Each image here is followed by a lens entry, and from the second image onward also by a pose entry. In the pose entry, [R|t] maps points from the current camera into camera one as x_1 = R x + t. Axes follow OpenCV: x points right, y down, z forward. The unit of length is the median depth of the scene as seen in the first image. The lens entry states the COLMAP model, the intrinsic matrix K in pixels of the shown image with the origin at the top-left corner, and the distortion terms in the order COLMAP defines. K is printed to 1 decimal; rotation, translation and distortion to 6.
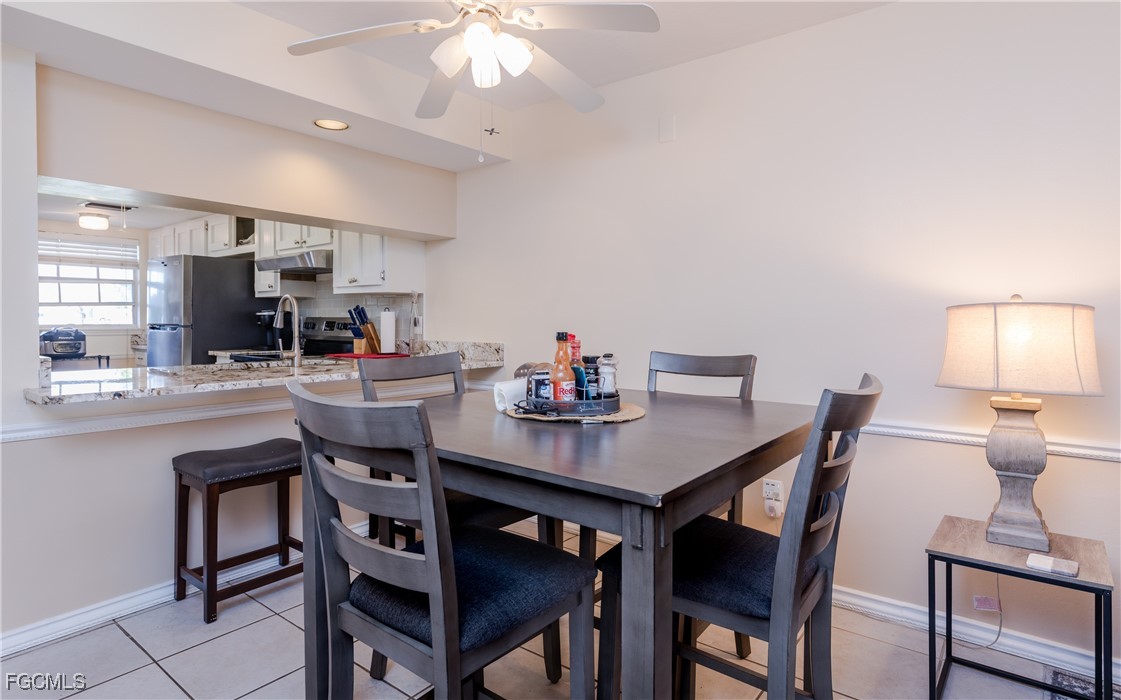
lens RADIAL K [[602.2, 0, 565.4], [0, 602.2, 329.6], [0, 0, 1]] dist [-0.000325, -0.000758]
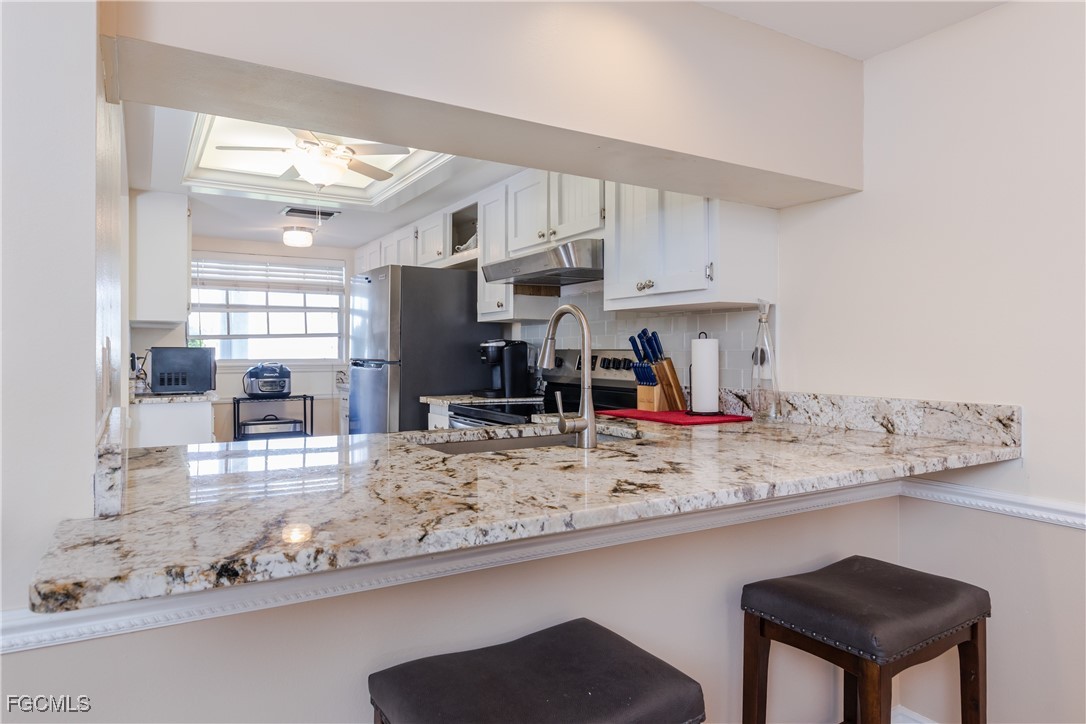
lens RADIAL K [[642.1, 0, 536.4], [0, 642.1, 358.4], [0, 0, 1]] dist [0.000944, 0.000794]
pose [[0.943125, 0.001380, -0.332435, -0.207080], [-0.004153, 0.999962, -0.007632, -0.005212], [0.332412, 0.008578, 0.943095, 0.322933]]
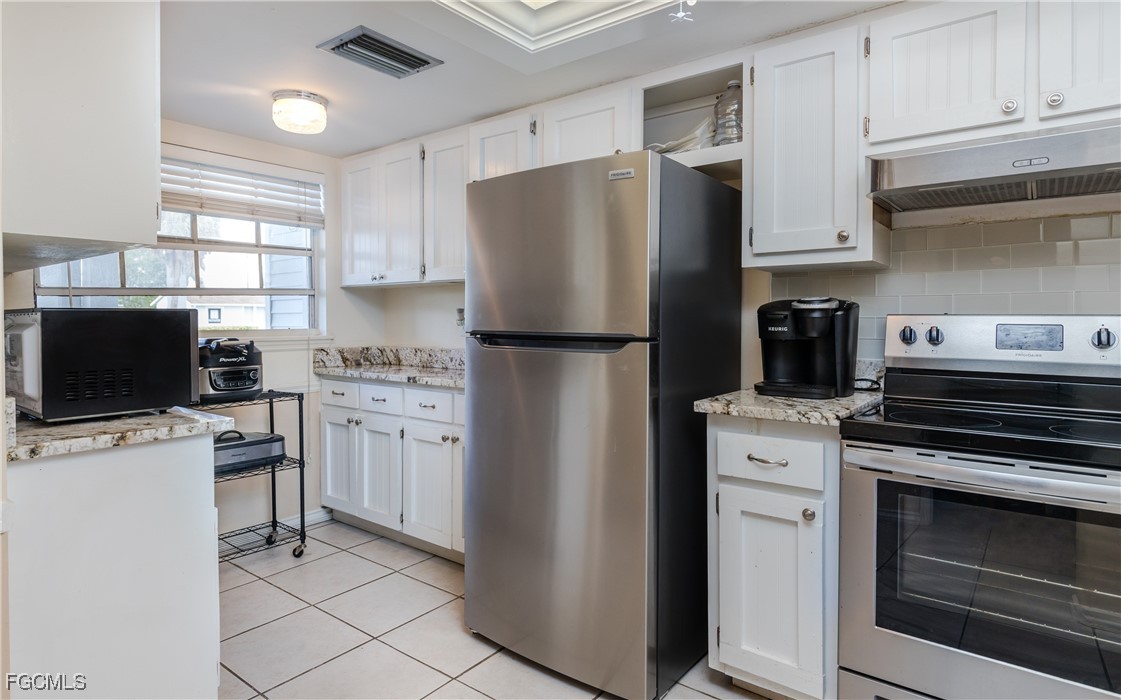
lens RADIAL K [[602.2, 0, 568.7], [0, 602.2, 328.5], [0, 0, 1]] dist [-0.000325, -0.000758]
pose [[0.999559, -0.003573, 0.029490, -0.712605], [0.003543, 0.999993, 0.001068, -0.013250], [-0.029494, -0.000963, 0.999565, 0.634114]]
